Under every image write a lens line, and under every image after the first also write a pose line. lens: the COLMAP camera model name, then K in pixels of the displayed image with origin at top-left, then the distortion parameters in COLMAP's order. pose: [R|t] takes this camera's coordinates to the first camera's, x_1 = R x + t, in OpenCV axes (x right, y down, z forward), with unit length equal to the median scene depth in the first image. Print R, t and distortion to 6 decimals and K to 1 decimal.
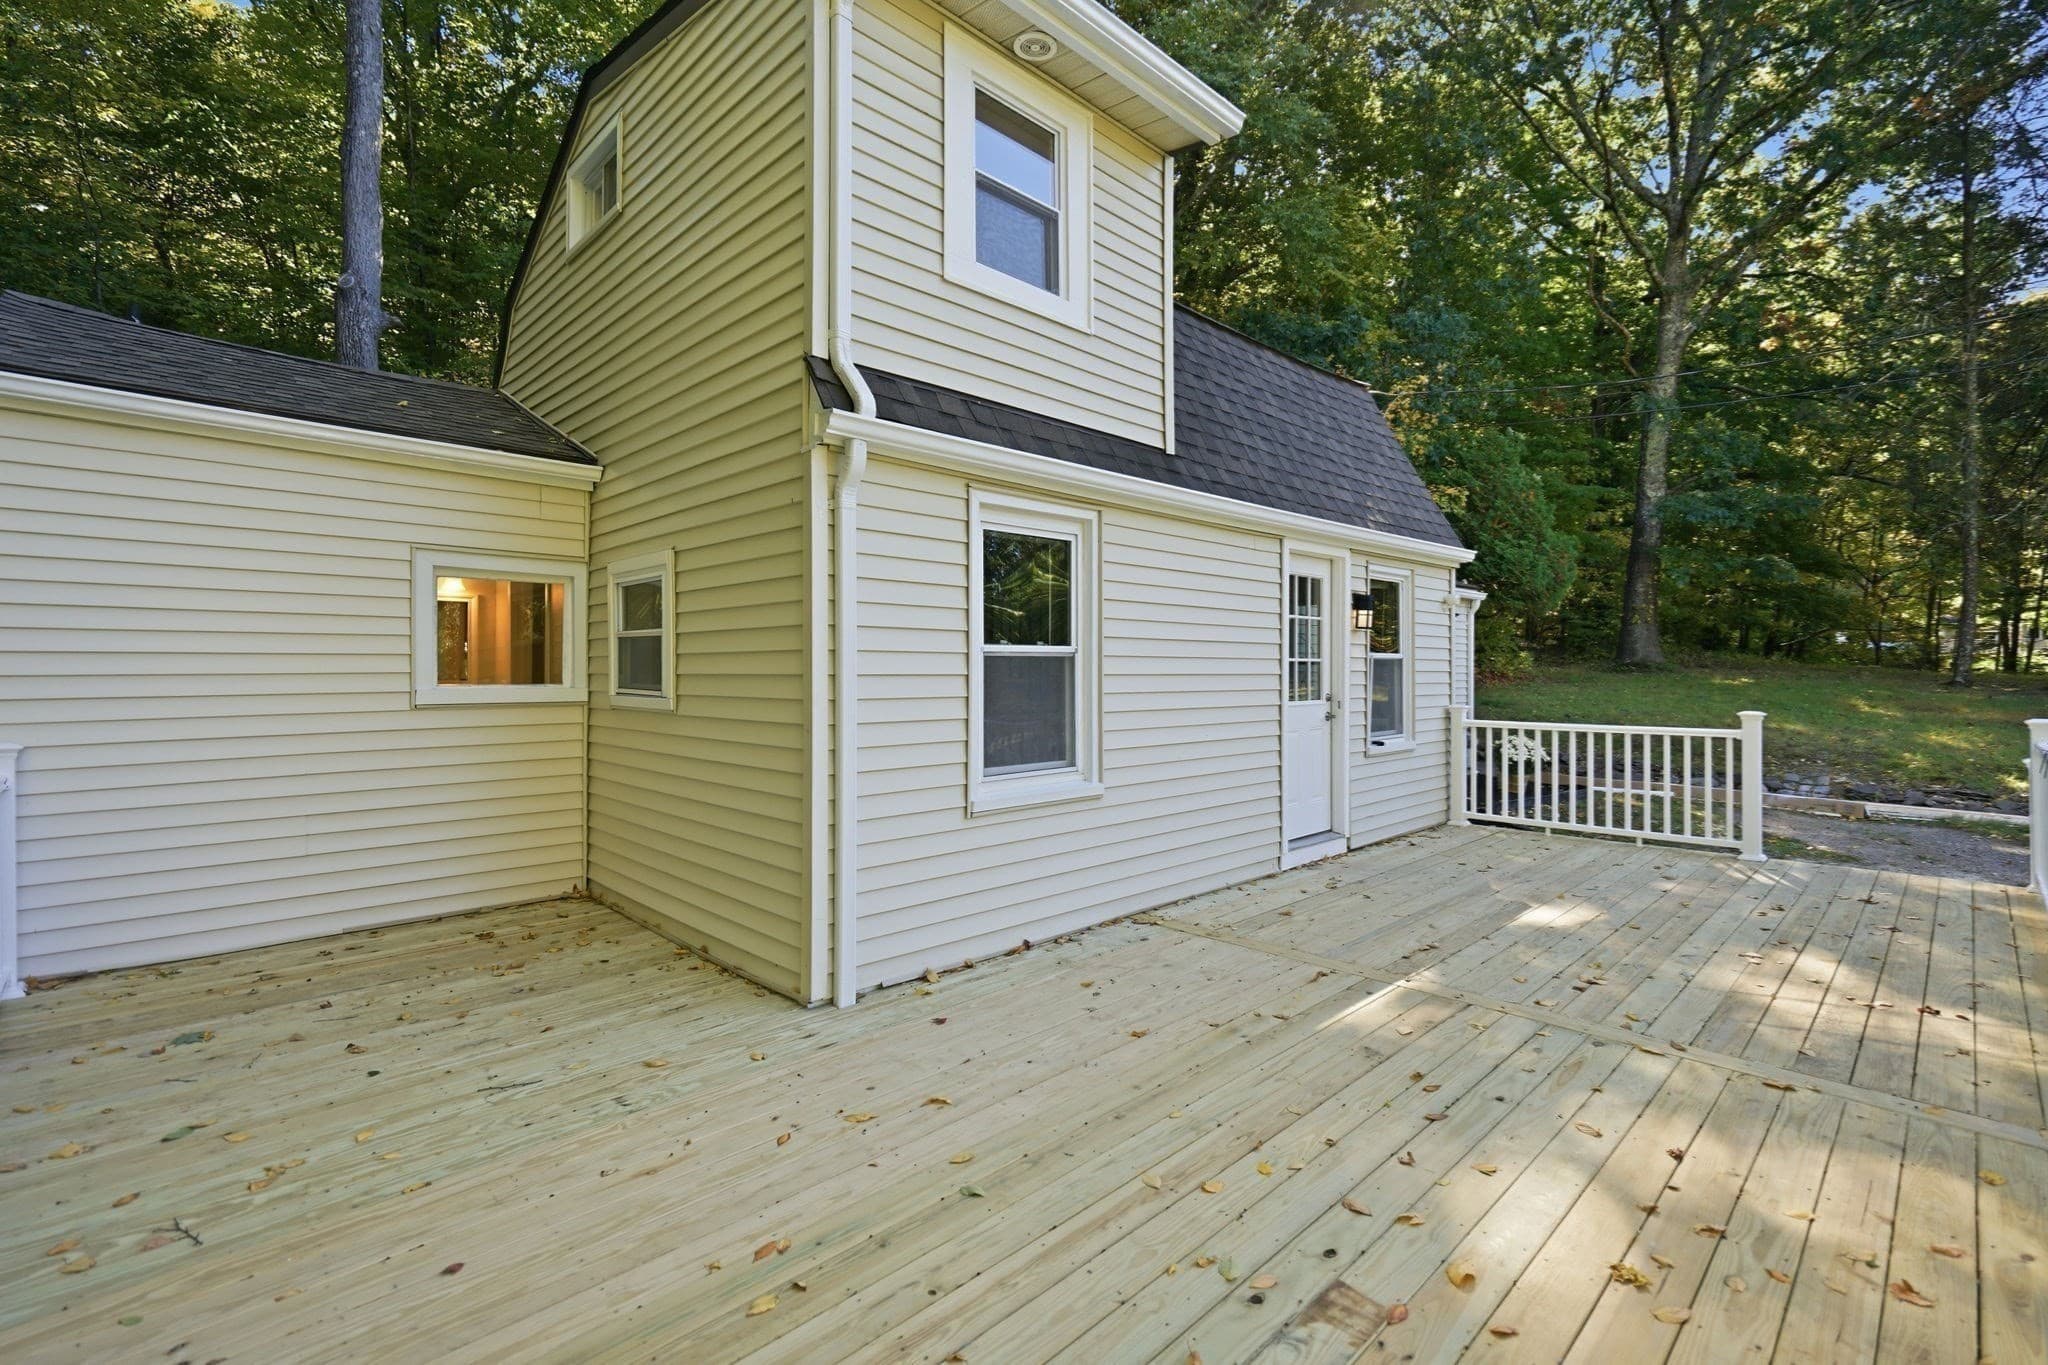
lens RADIAL K [[925.1, 0, 1016.6], [0, 925.1, 674.4], [0, 0, 1]] dist [-0.000752, -0.000174]
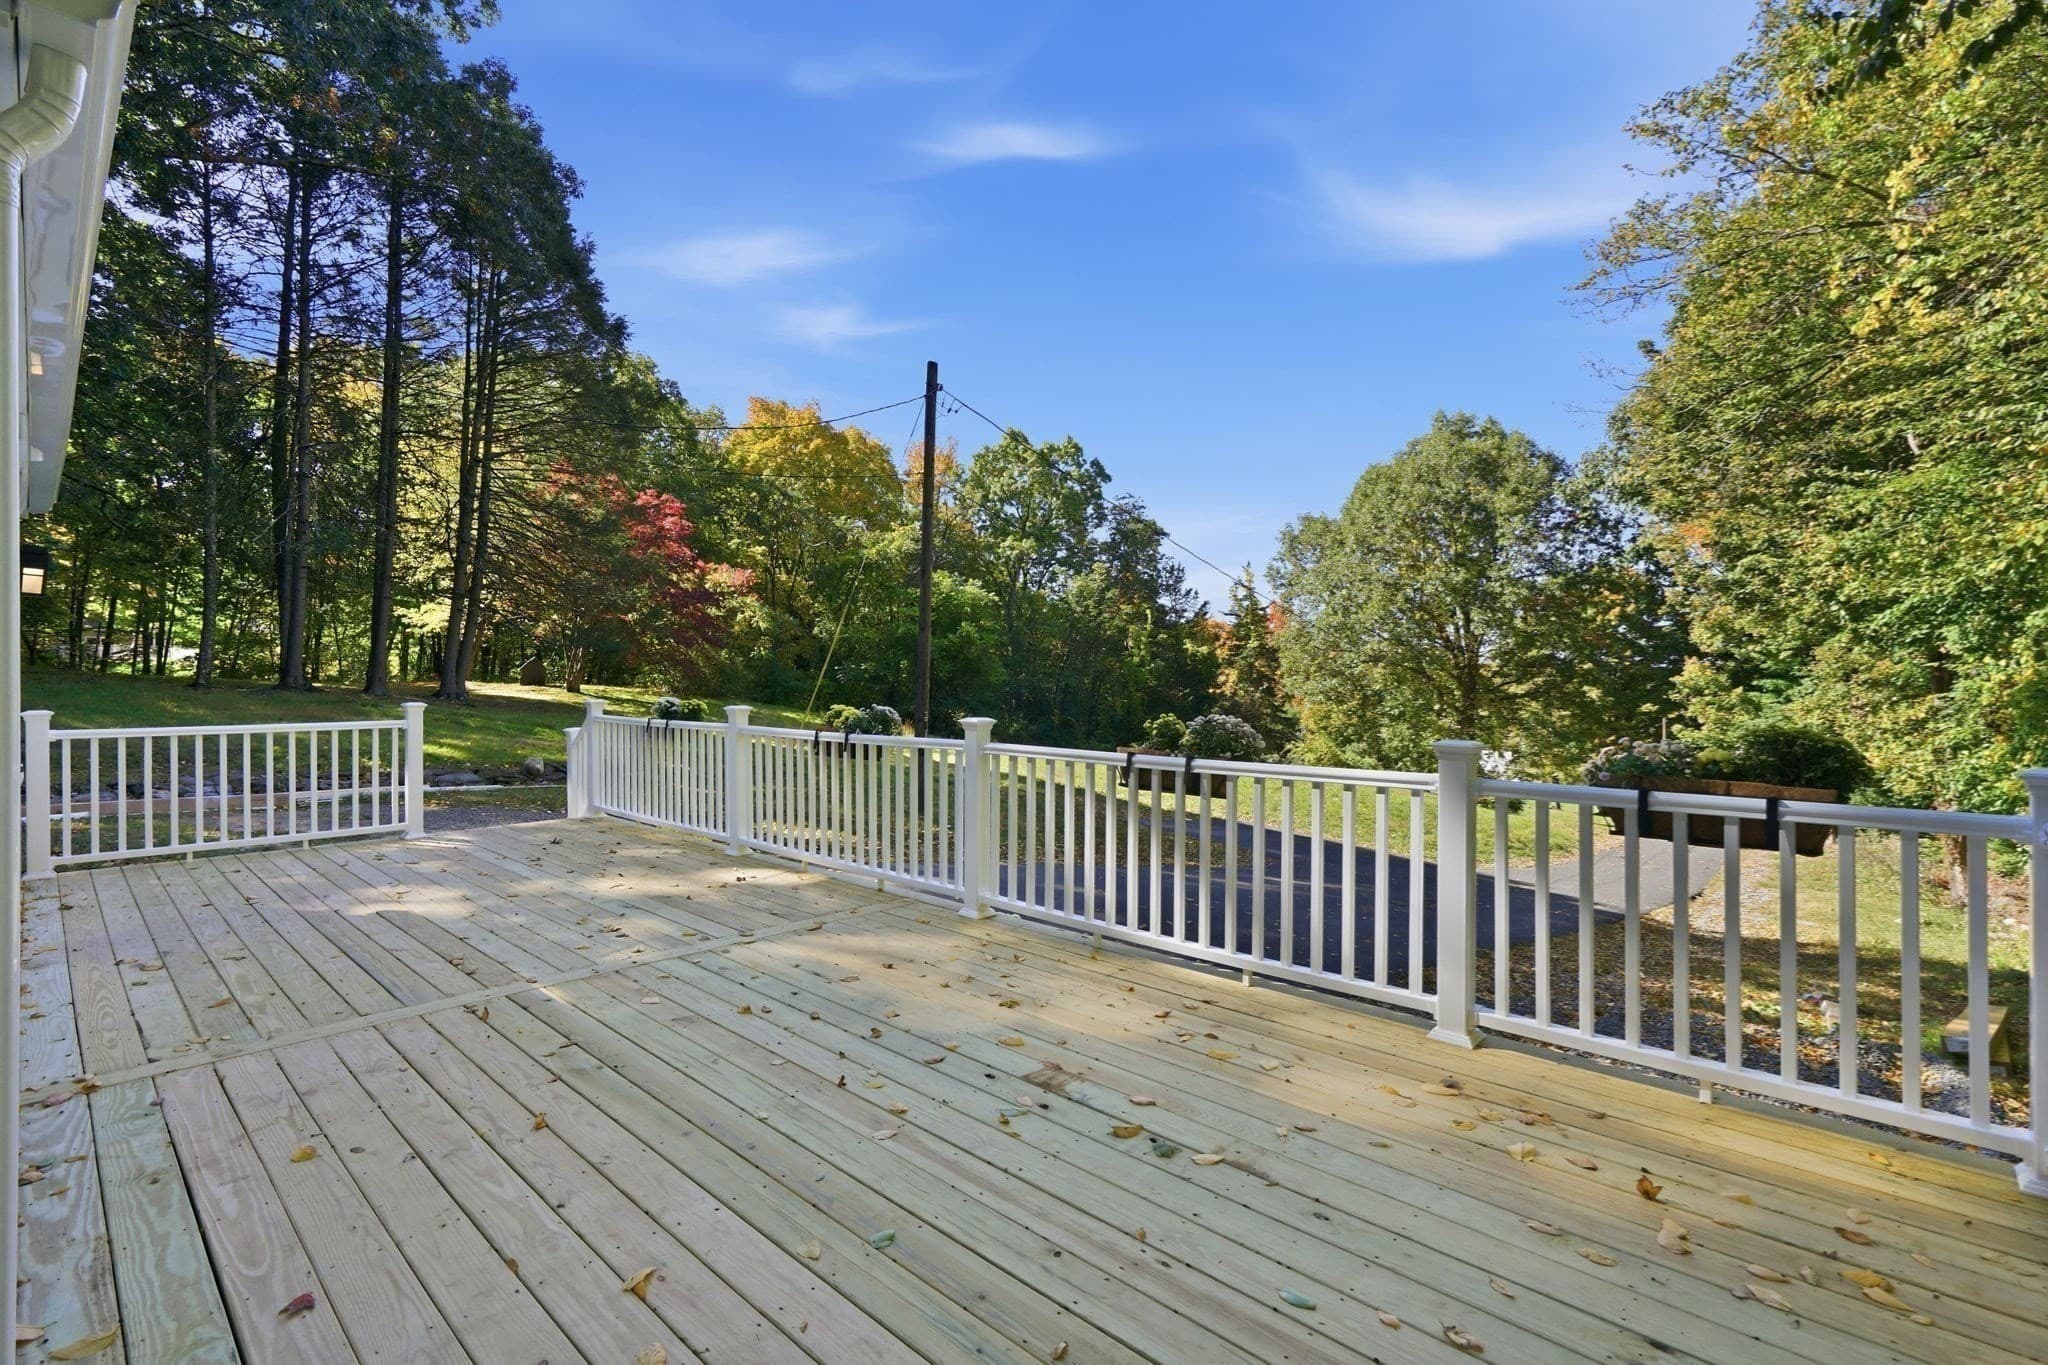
lens RADIAL K [[925.1, 0, 1016.6], [0, 925.1, 674.4], [0, 0, 1]] dist [-0.000752, -0.000174]
pose [[-0.045009, 0.001065, 0.998986, -0.685898], [0.004917, 0.999988, -0.000845, 0.020886], [-0.998974, 0.004874, -0.045014, 0.676257]]
